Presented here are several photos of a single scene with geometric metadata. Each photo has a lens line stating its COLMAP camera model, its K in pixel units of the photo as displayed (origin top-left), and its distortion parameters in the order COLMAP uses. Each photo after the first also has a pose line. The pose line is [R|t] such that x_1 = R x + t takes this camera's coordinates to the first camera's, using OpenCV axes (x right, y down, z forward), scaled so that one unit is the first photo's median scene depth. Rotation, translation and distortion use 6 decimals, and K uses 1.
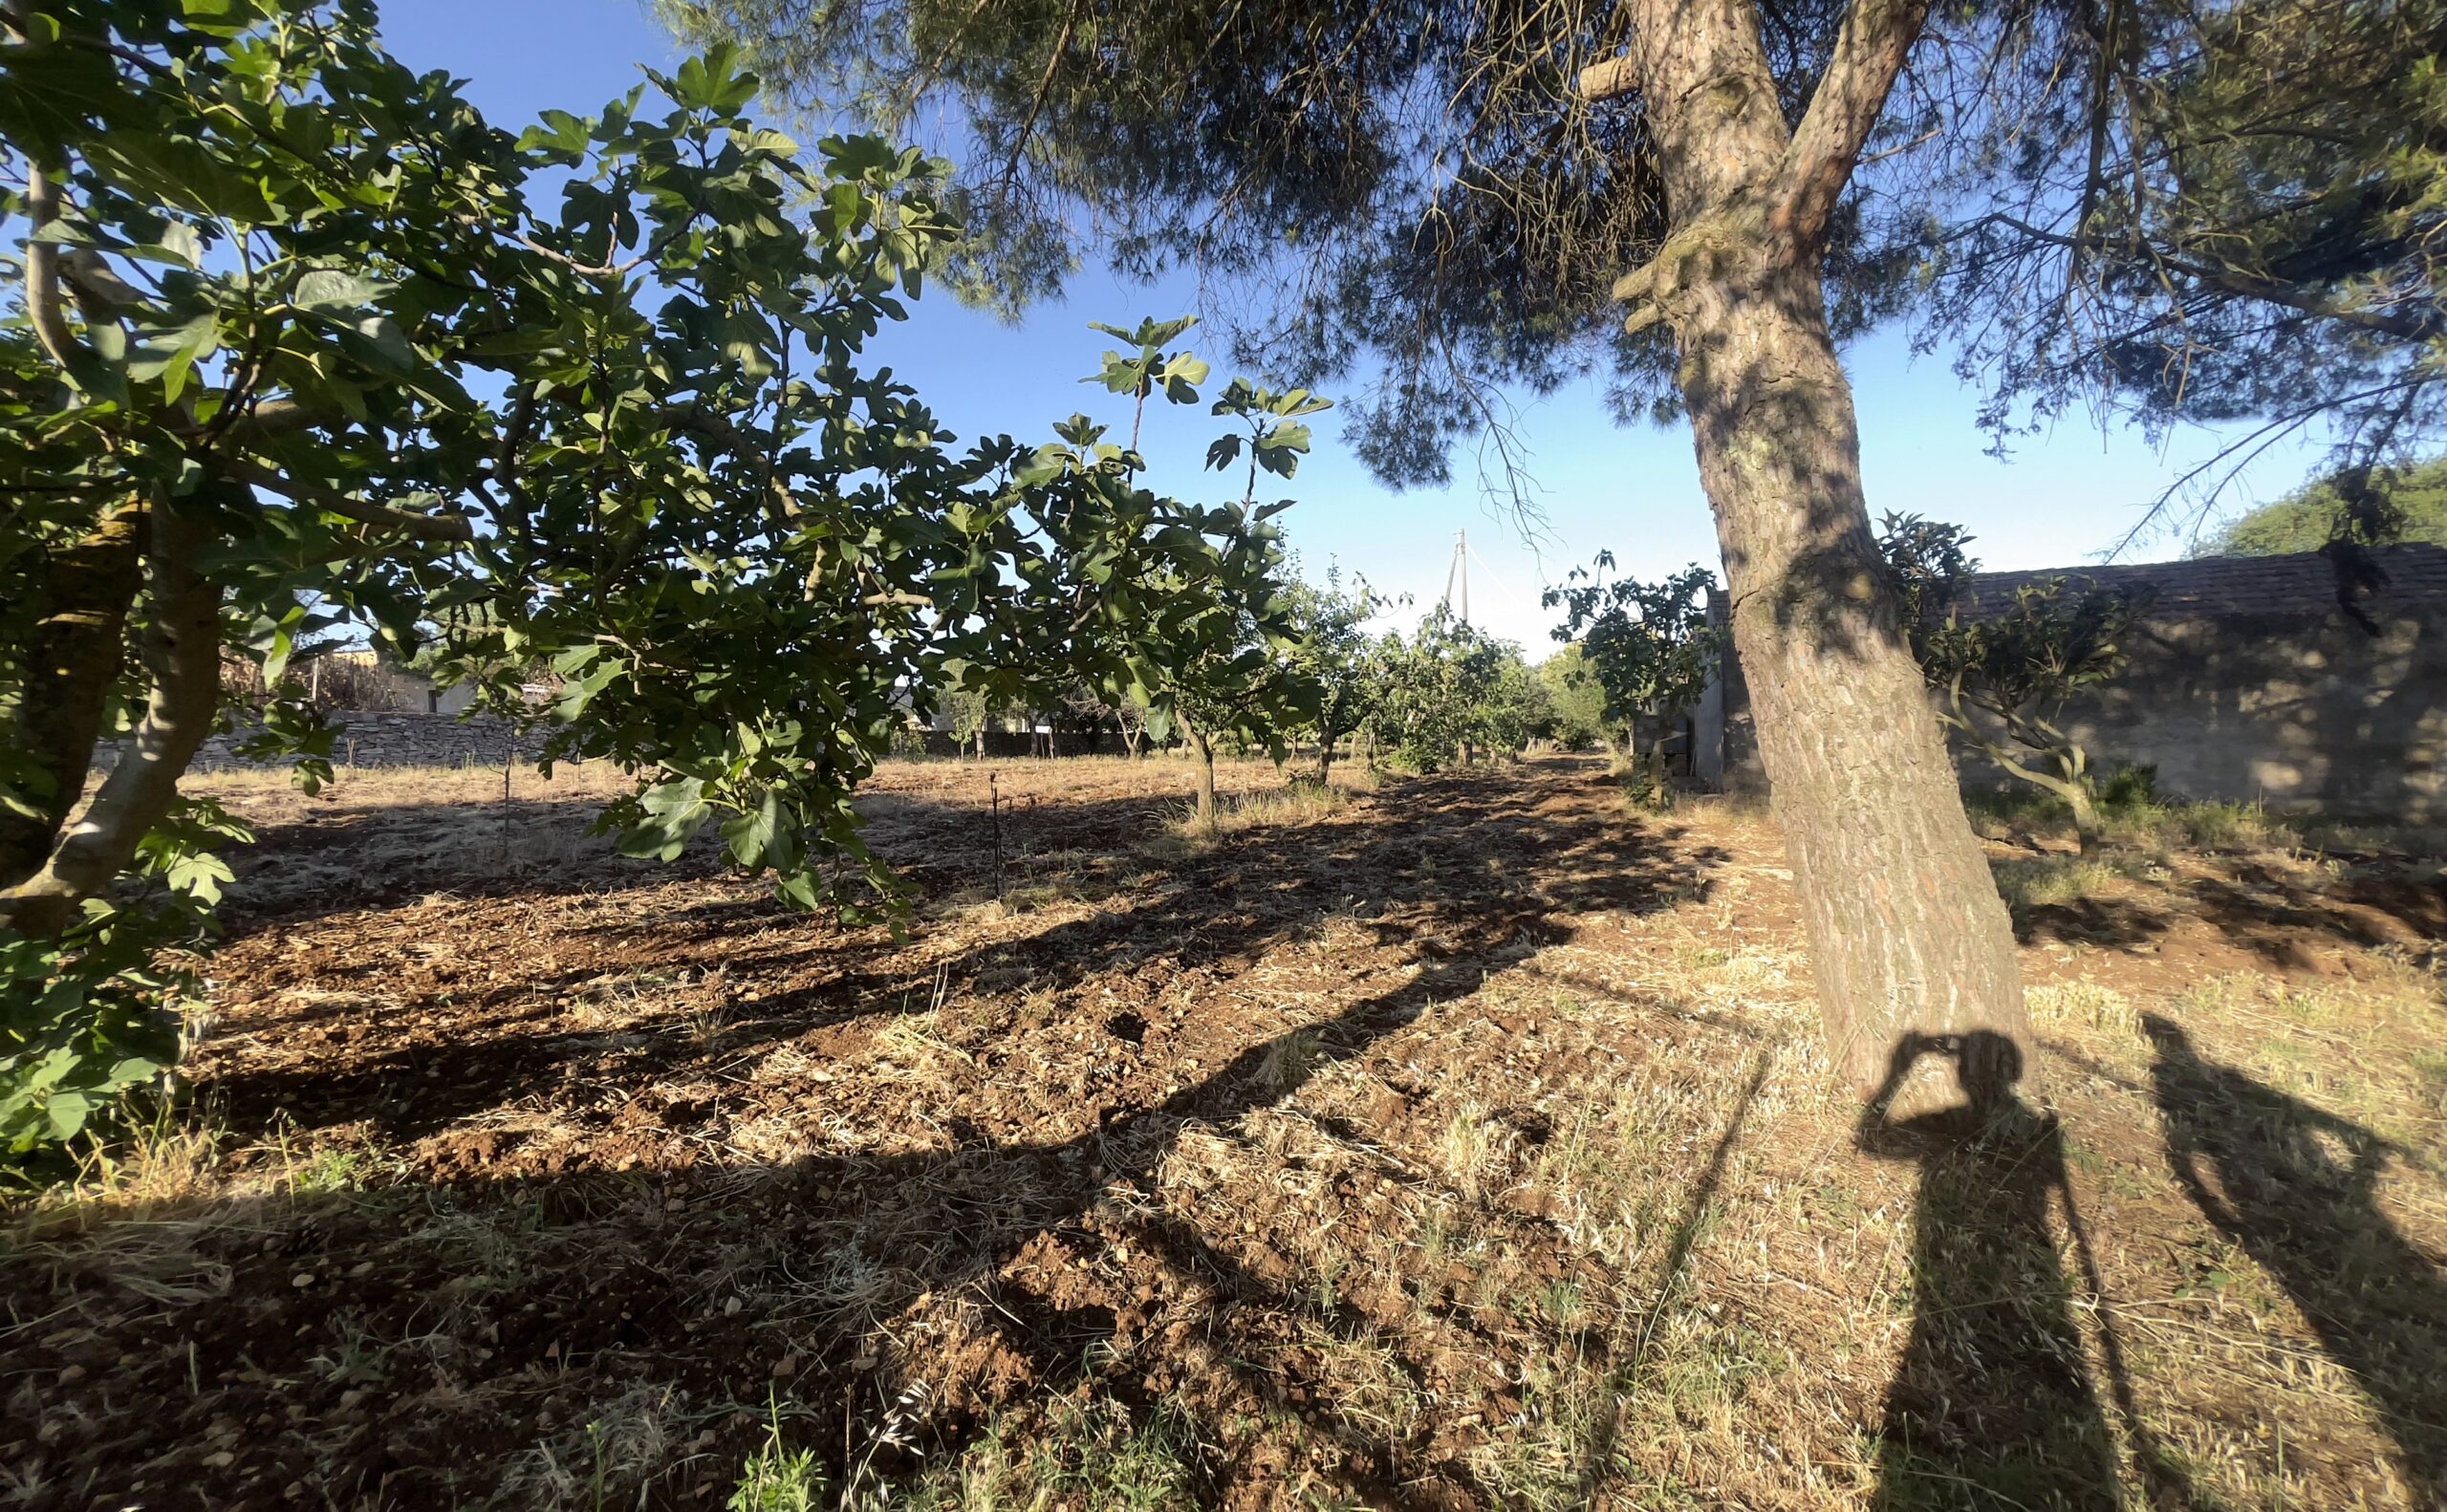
lens RADIAL K [[952.7, 0, 1202.2], [0, 952.7, 757.1], [0, 0, 1]] dist [-0.016844, 0.001480]
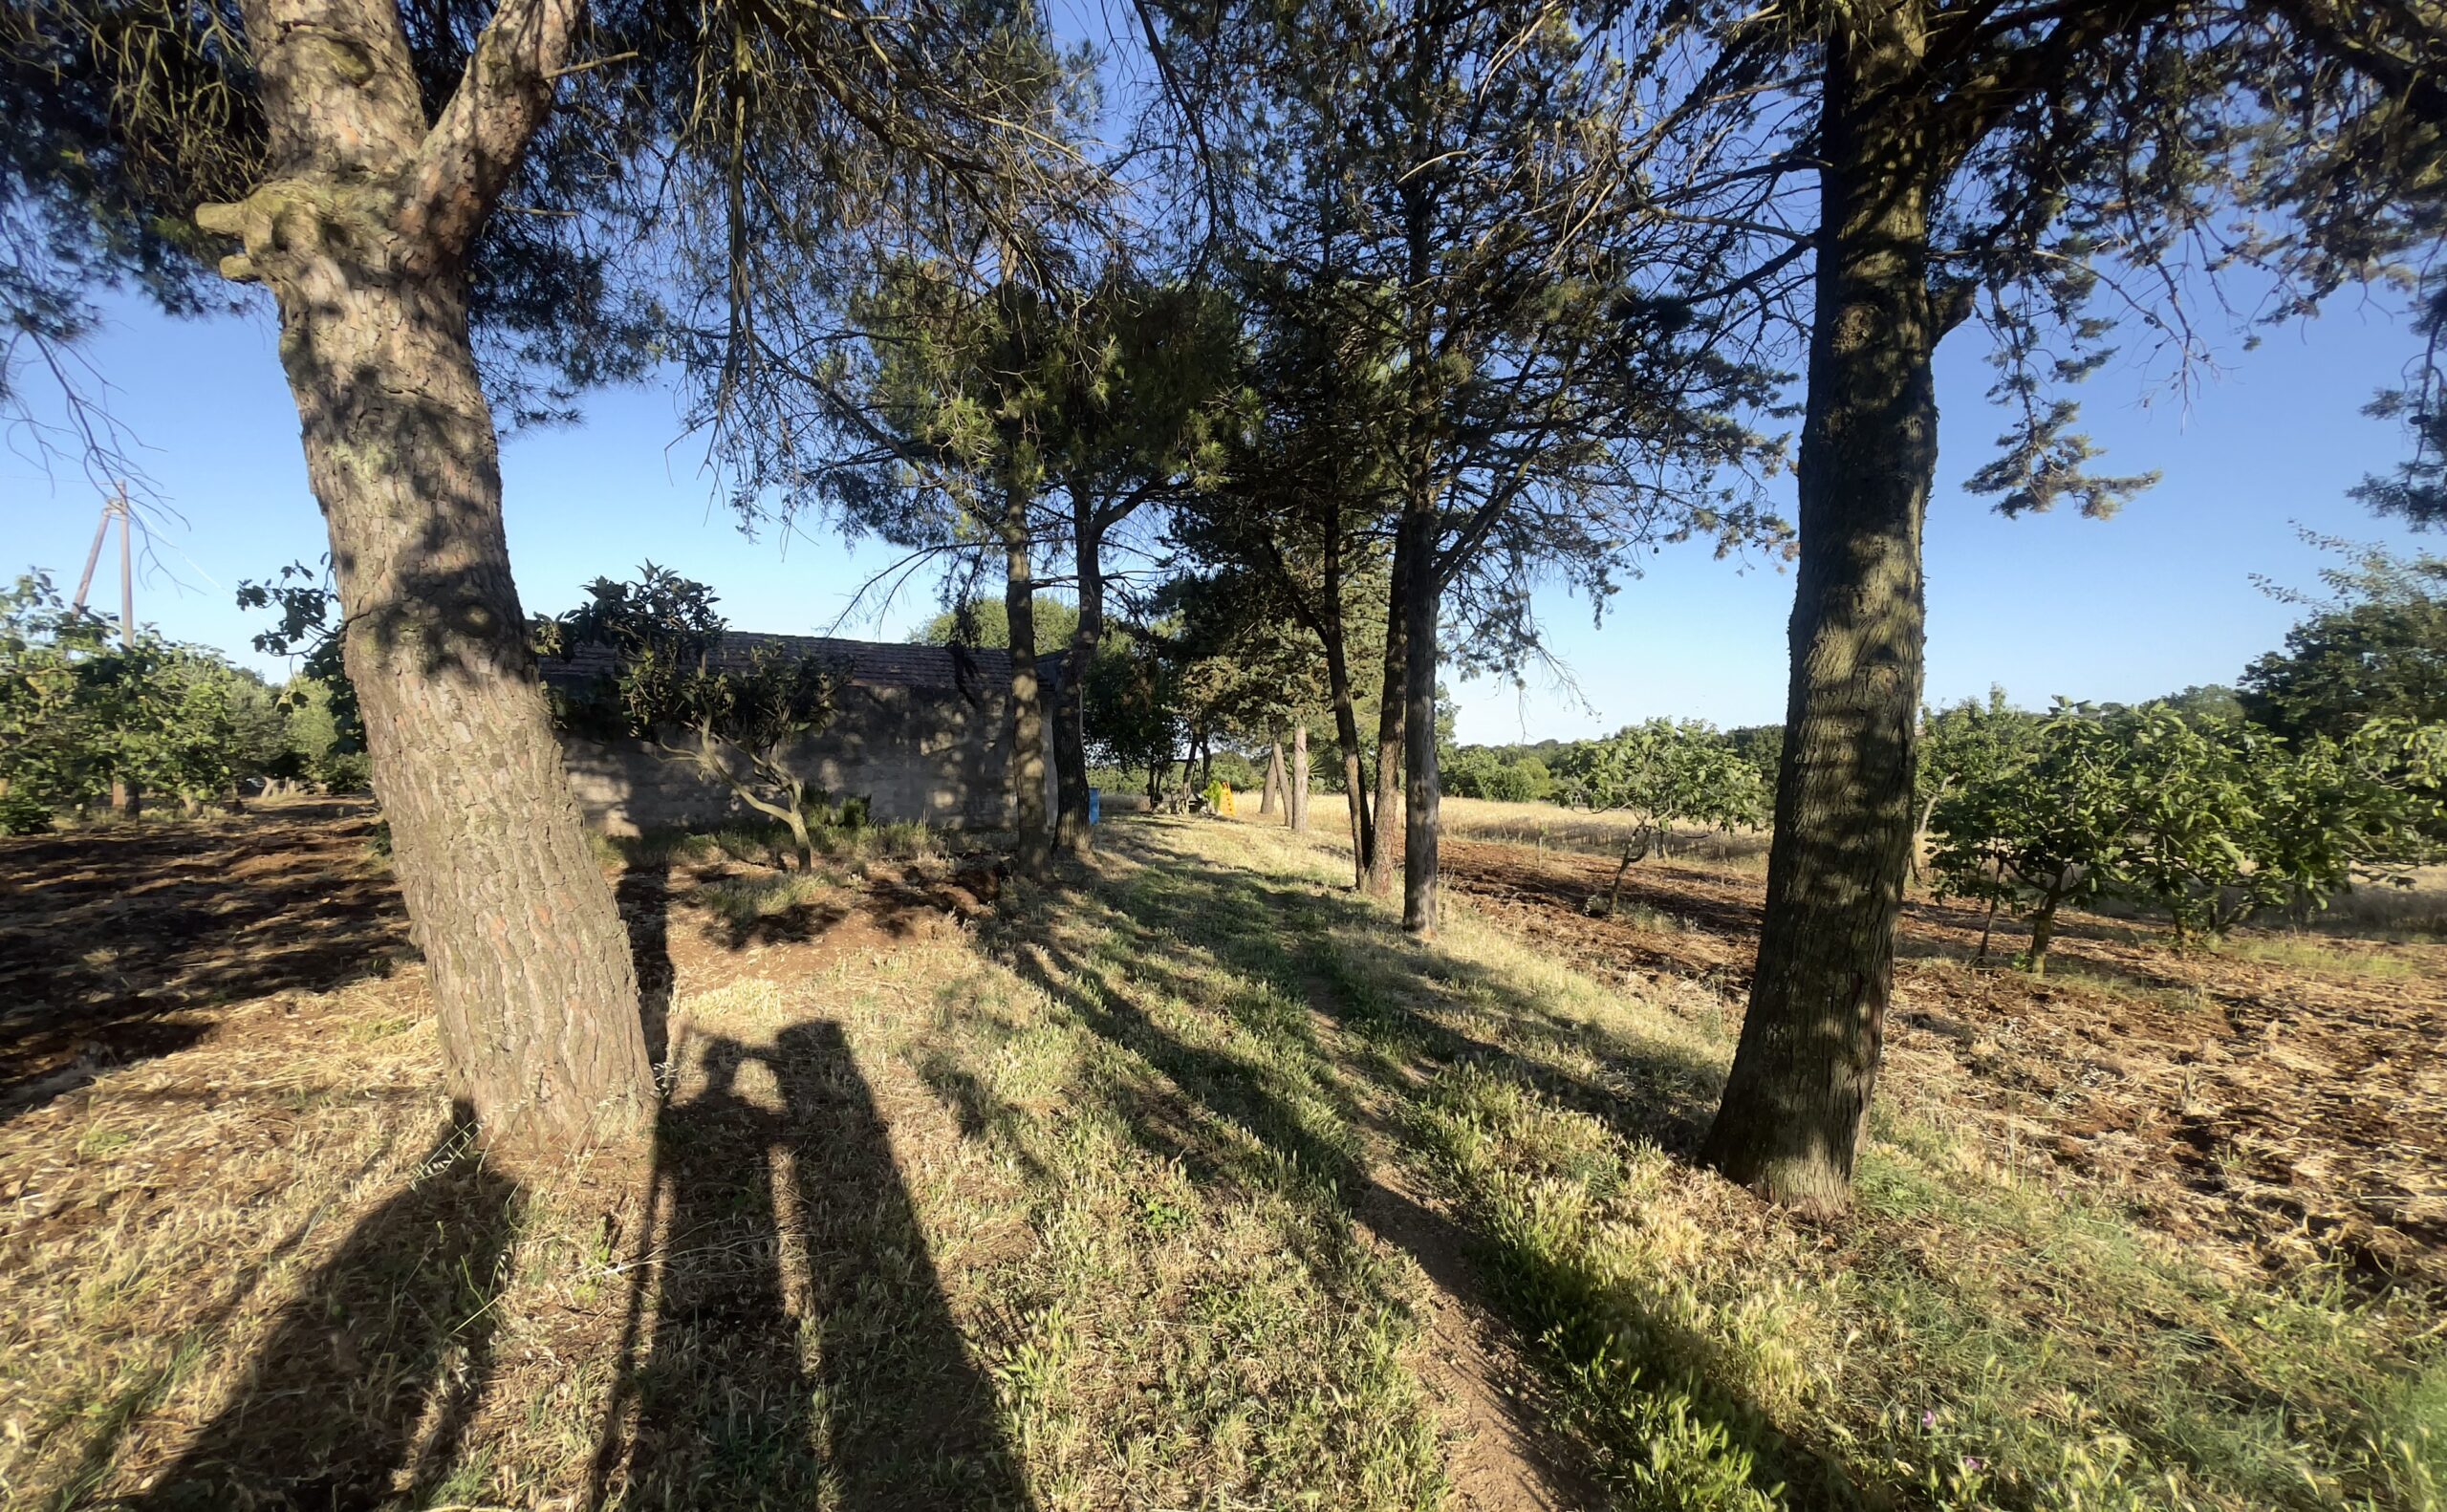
lens RADIAL K [[952.7, 0, 1212.5], [0, 952.7, 750.2], [0, 0, 1]] dist [-0.016844, 0.001480]
pose [[0.454121, 0.017651, 0.890765, 0.061900], [0.024888, 0.999162, -0.032487, 0.002526], [-0.890592, 0.036922, 0.453301, -0.045429]]
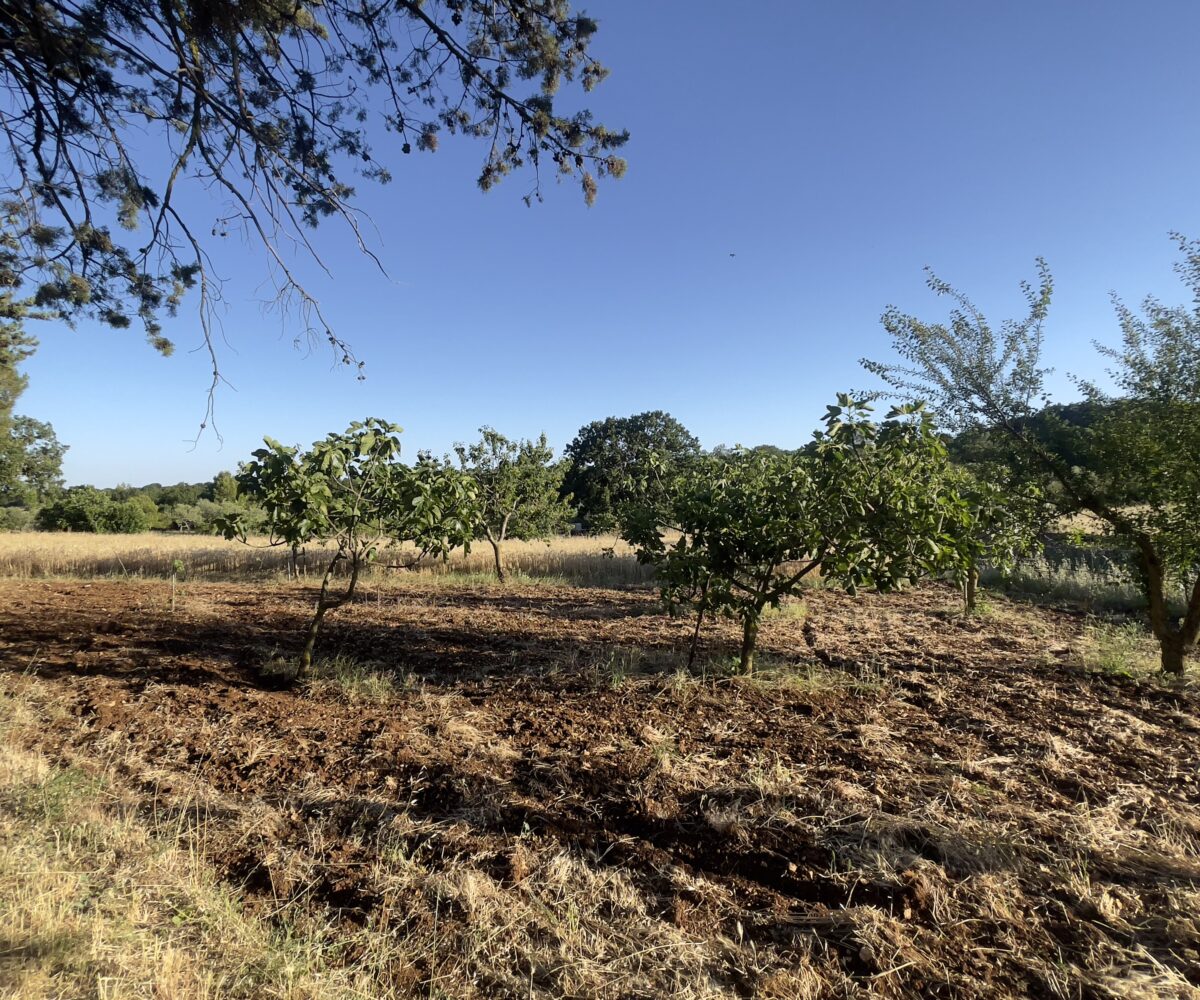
lens RADIAL K [[643.8, 0, 597.3], [0, 643.8, 495.8], [0, 0, 1]] dist [-0.018283, 0.002002]
pose [[-0.456646, 0.011607, 0.889573, 0.826006], [0.042289, 0.999068, 0.008673, 0.019382], [-0.888643, 0.041579, -0.456712, 0.104101]]
